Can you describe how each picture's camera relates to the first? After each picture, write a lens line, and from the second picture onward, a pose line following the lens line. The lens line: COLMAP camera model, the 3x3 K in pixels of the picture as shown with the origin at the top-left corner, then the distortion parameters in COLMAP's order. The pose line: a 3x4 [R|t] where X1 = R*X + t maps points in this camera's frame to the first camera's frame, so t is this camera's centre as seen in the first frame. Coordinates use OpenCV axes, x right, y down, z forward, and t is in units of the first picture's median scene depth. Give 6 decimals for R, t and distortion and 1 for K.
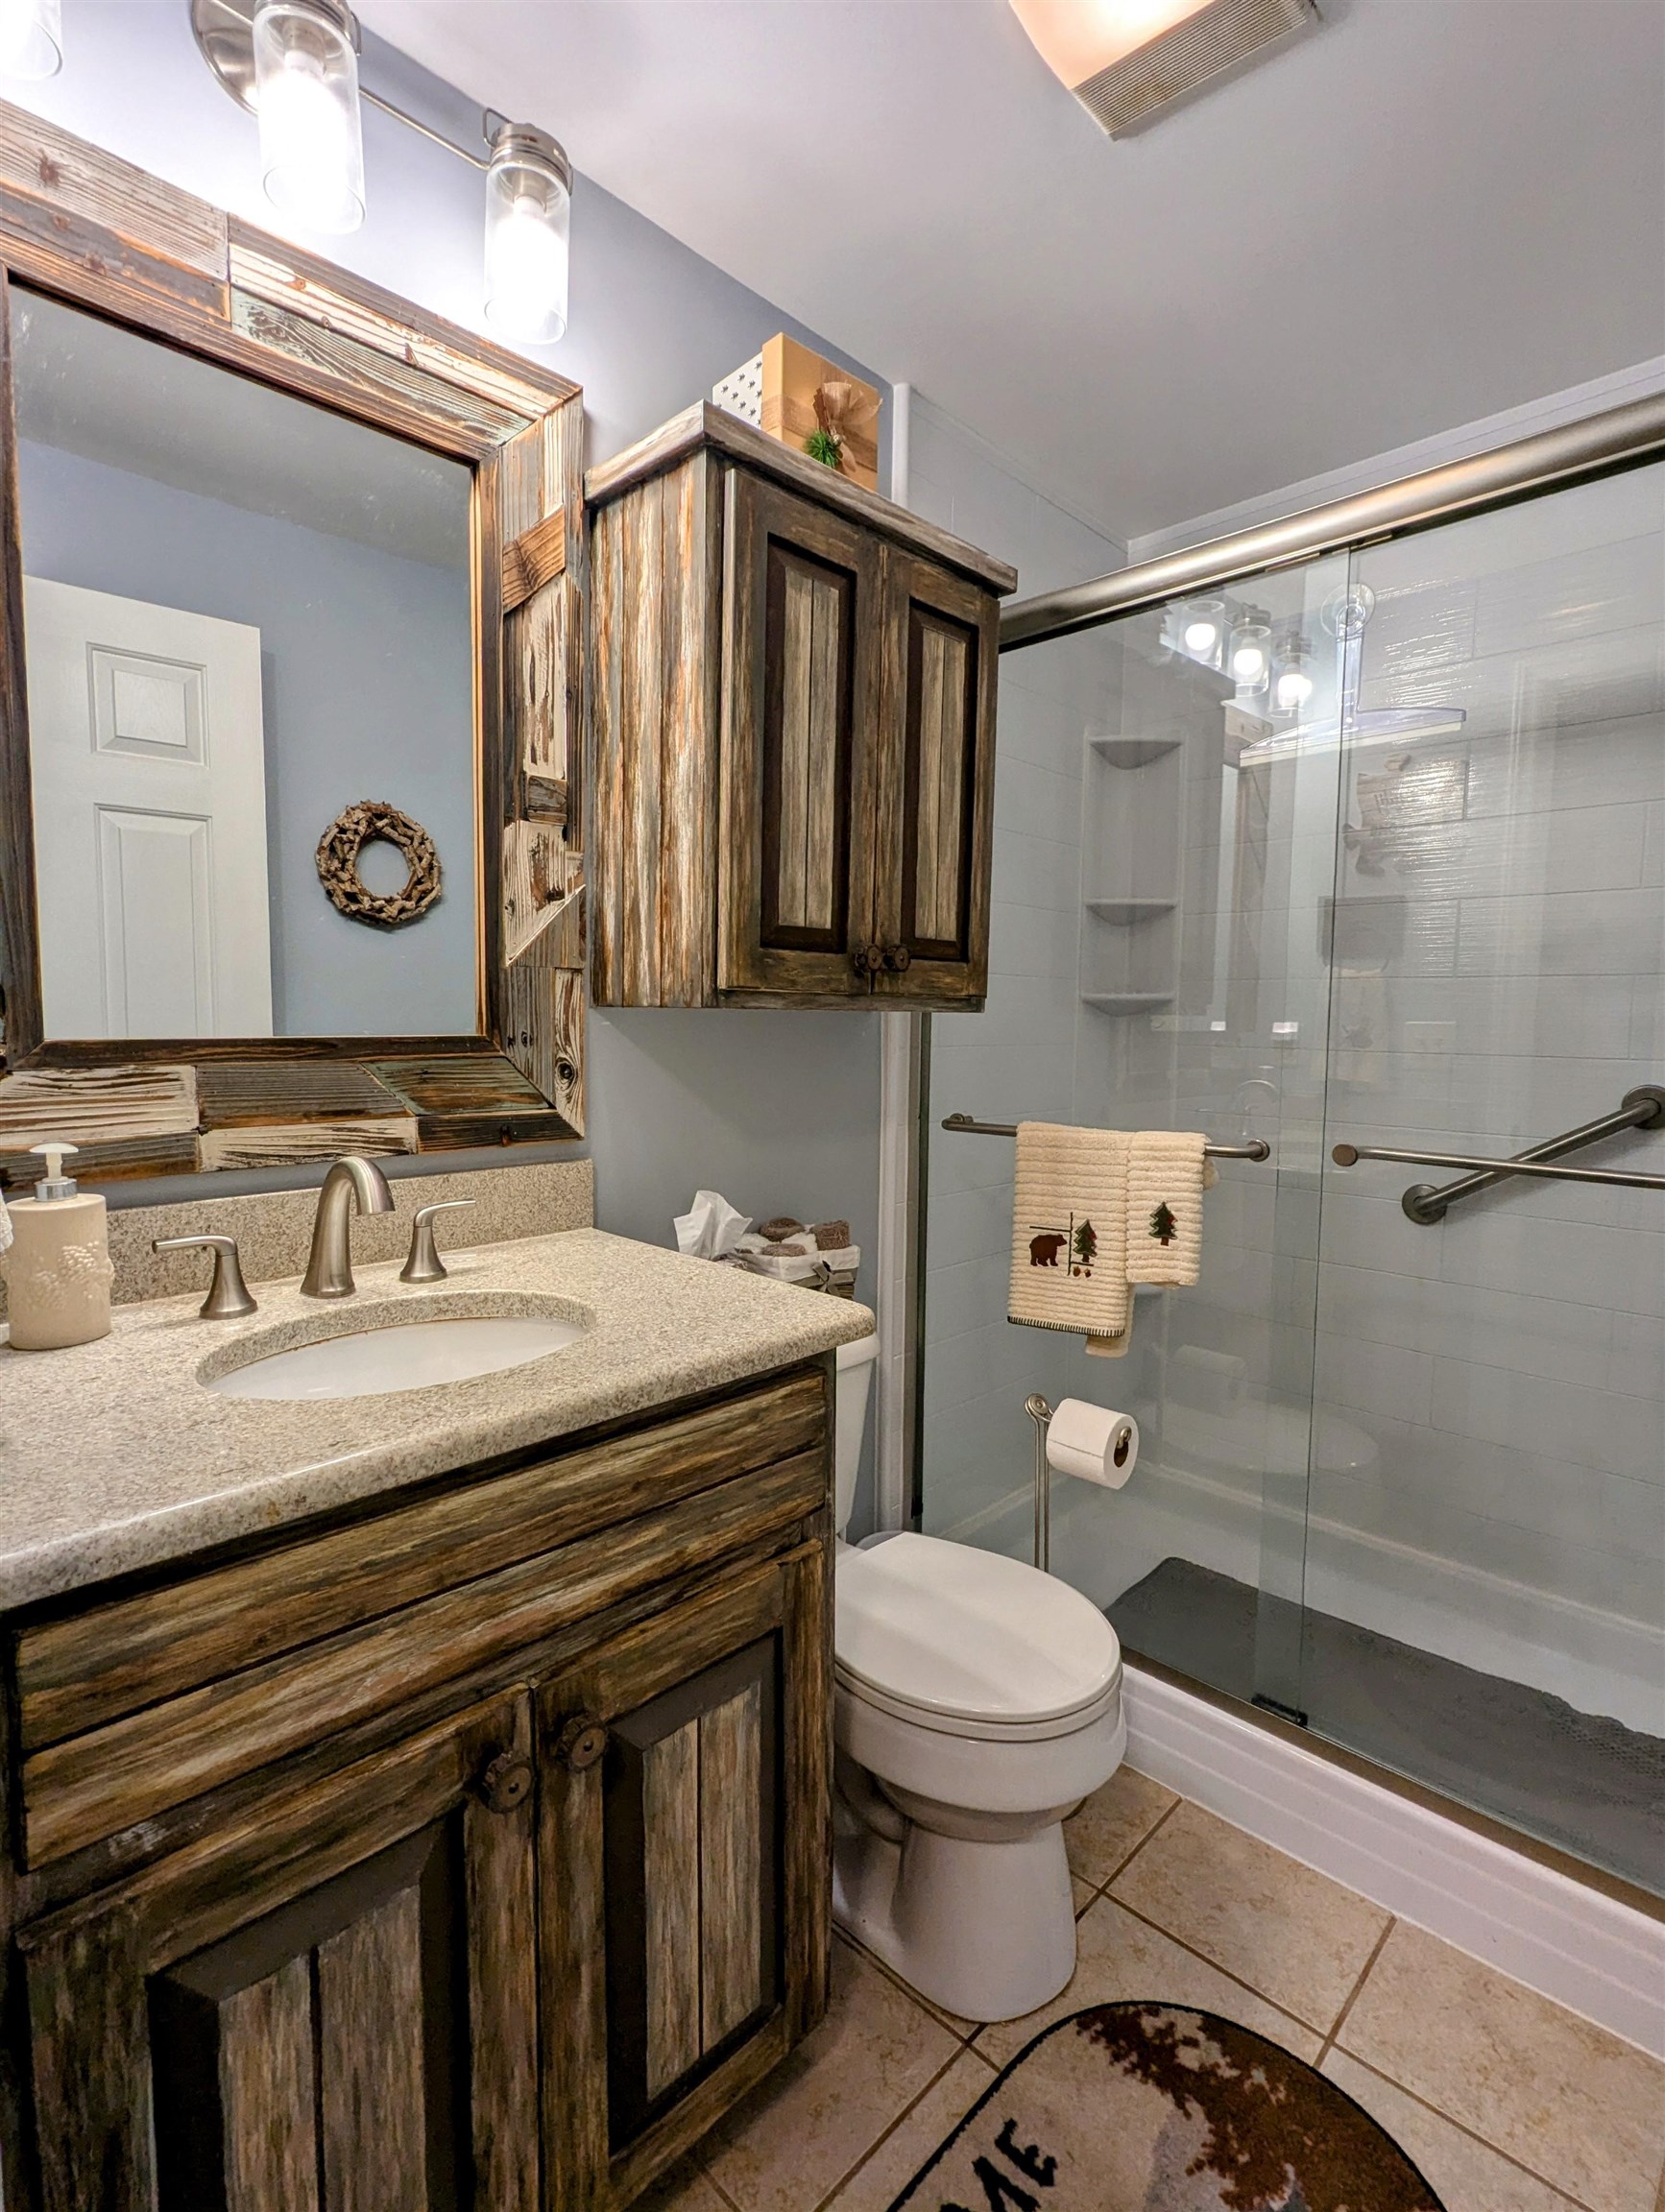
lens RADIAL K [[1048.2, 0, 833.6], [0, 1048.2, 1094.4], [0, 0, 1]] dist [0.011117, -0.010919]
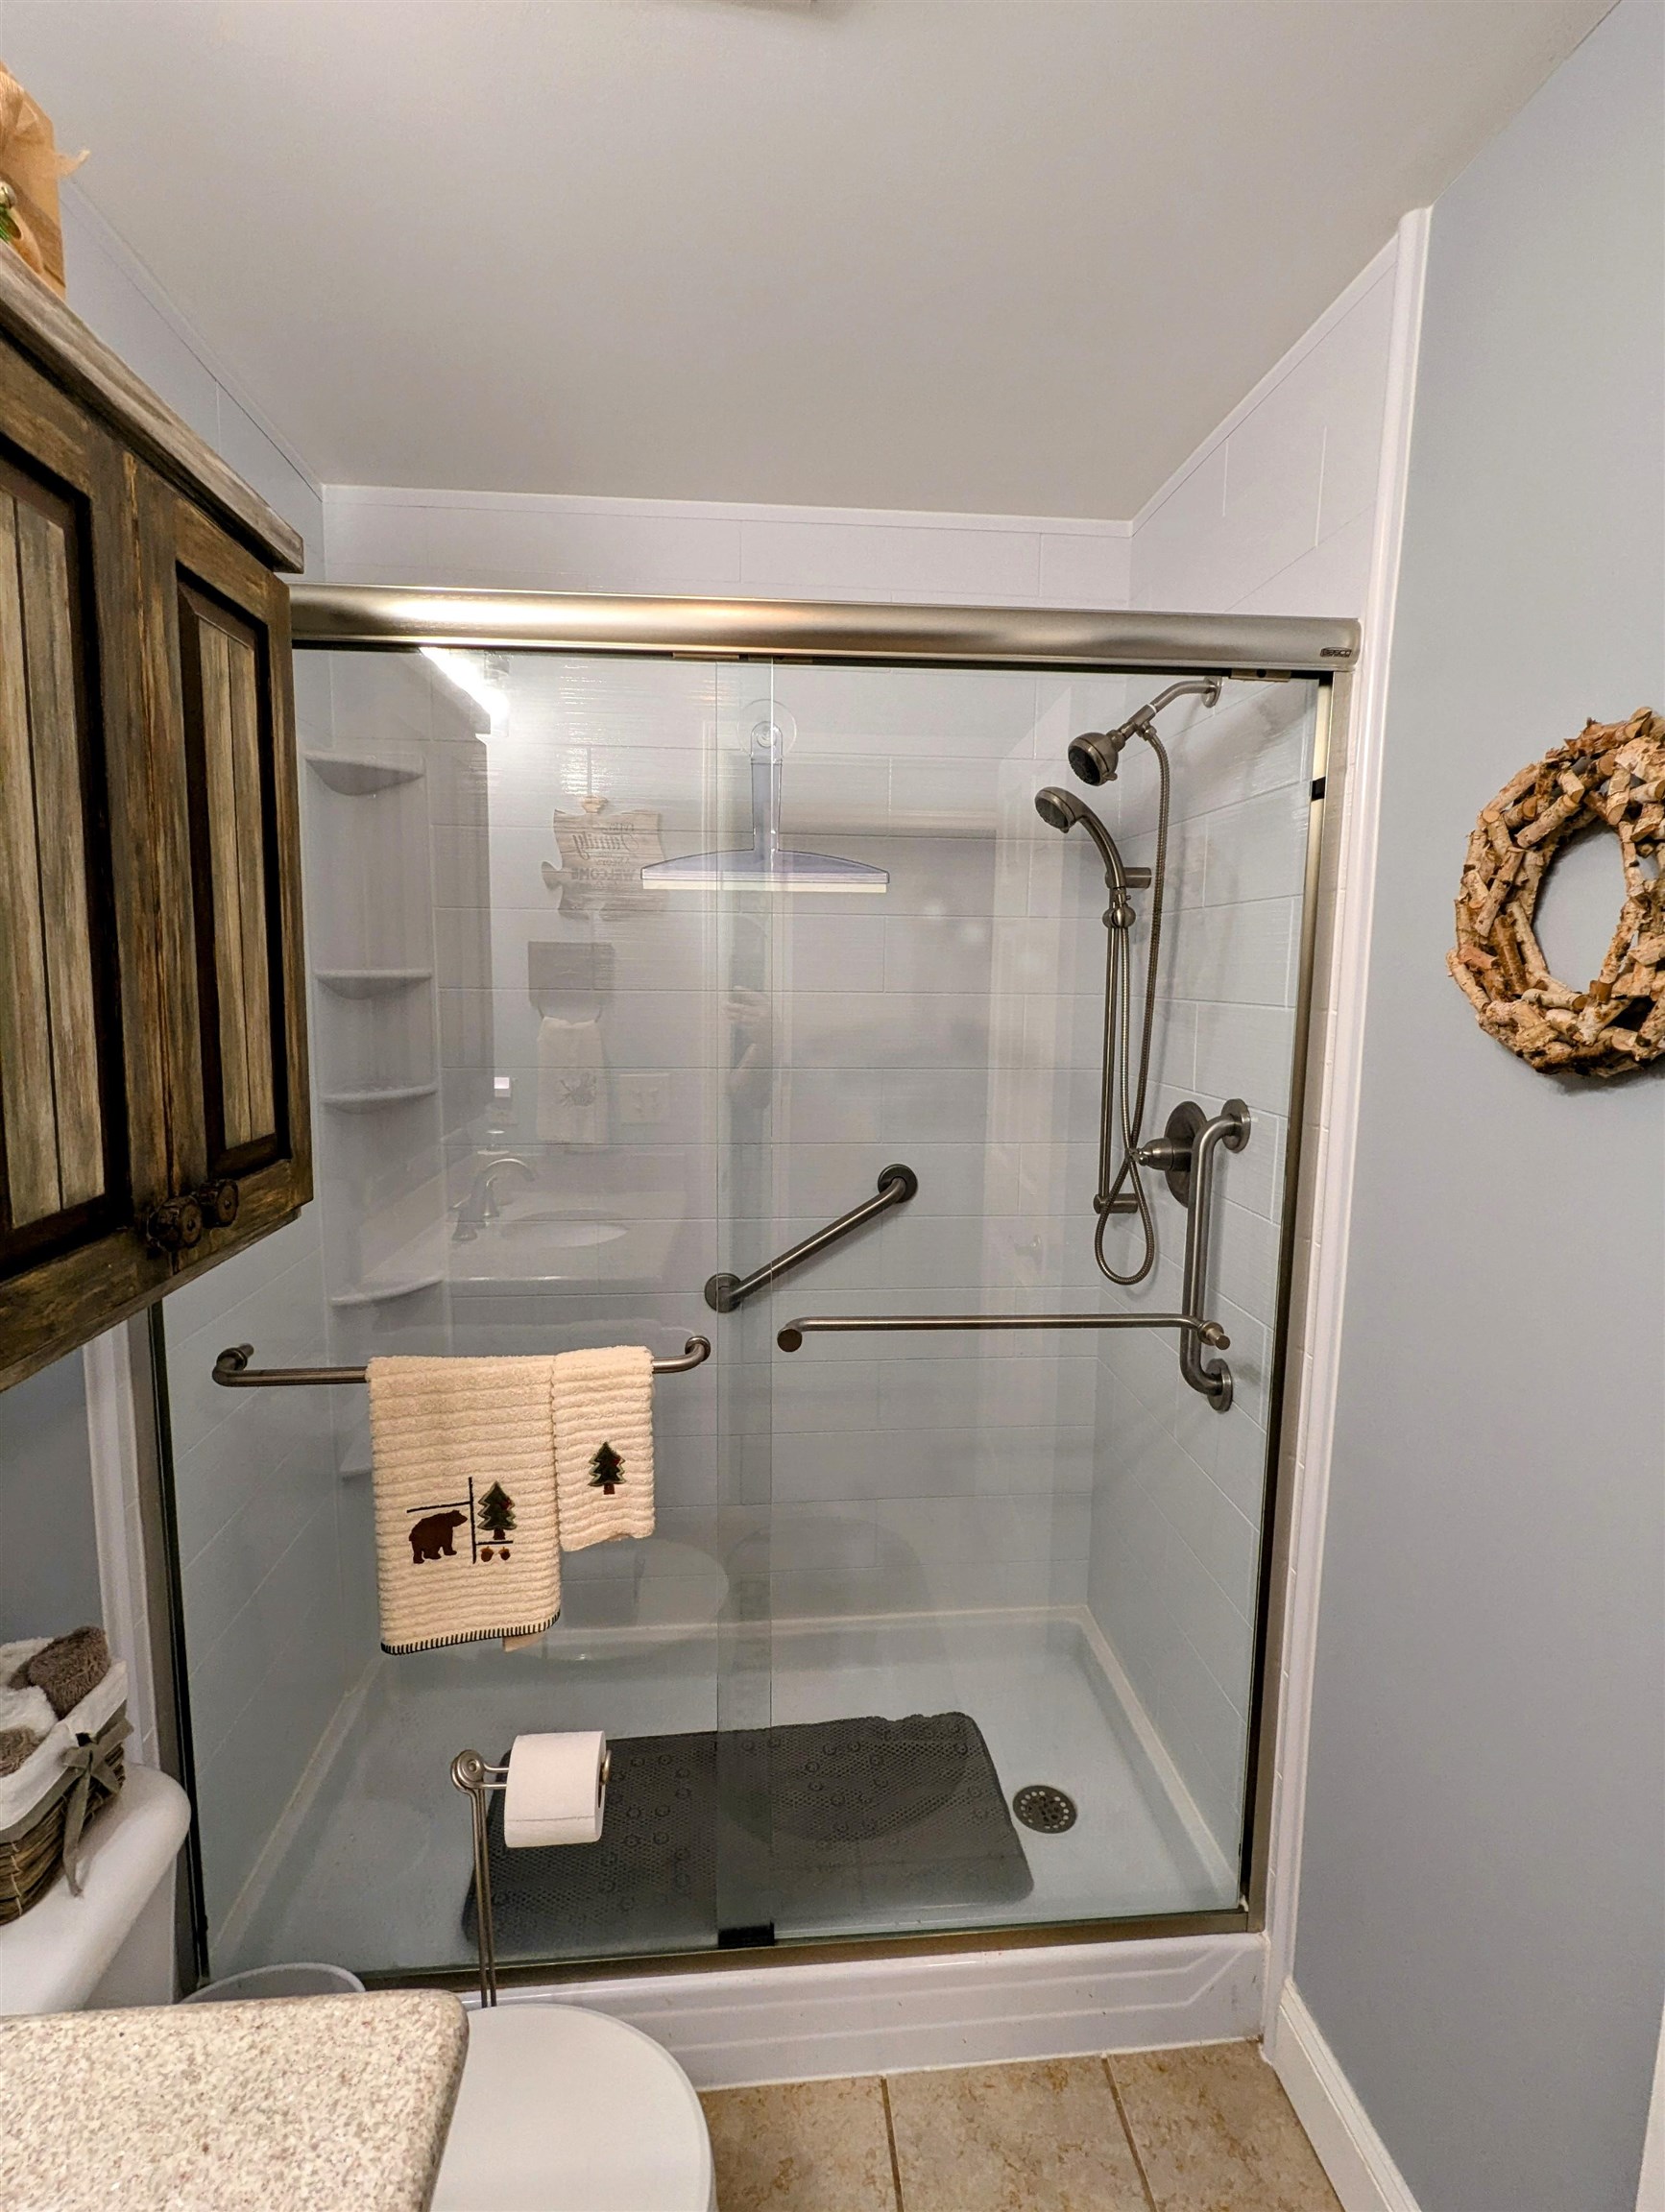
lens RADIAL K [[1048.2, 0, 833.6], [0, 1048.2, 1094.4], [0, 0, 1]] dist [0.011117, -0.010919]
pose [[0.646597, -0.097942, 0.756518, -0.145328], [0.054899, 0.995126, 0.081912, -0.211412], [-0.760854, -0.011432, 0.648823, 0.358537]]
